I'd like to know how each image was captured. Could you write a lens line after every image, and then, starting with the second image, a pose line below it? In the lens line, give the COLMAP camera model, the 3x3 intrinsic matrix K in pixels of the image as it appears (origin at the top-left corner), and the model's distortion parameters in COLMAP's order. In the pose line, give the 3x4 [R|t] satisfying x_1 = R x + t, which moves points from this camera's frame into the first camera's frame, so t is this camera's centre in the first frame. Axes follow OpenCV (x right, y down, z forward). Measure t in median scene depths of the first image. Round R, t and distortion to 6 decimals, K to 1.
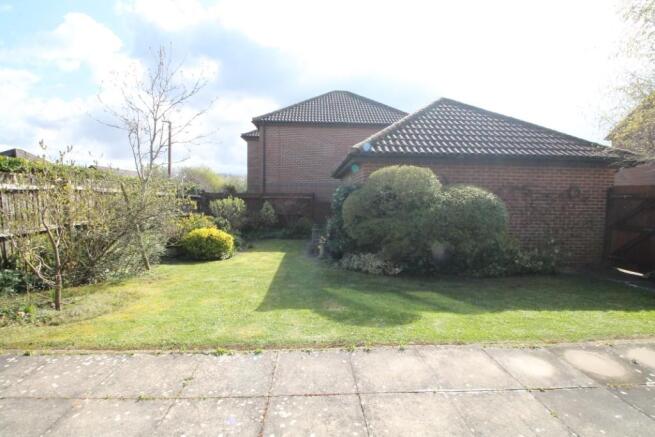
lens RADIAL K [[318.1, 0, 327.1], [0, 318.1, 200.2], [0, 0, 1]] dist [-0.000494, -0.014845]
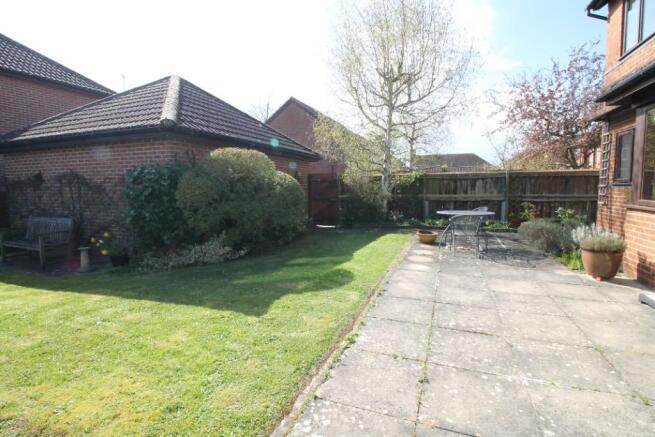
lens RADIAL K [[318.1, 0, 327.1], [0, 318.1, 200.2], [0, 0, 1]] dist [-0.000494, -0.014845]
pose [[0.396249, -0.056190, 0.916422, -0.707132], [0.016704, 0.998402, 0.053994, 0.000263], [-0.917991, -0.006087, 0.396554, 0.391743]]
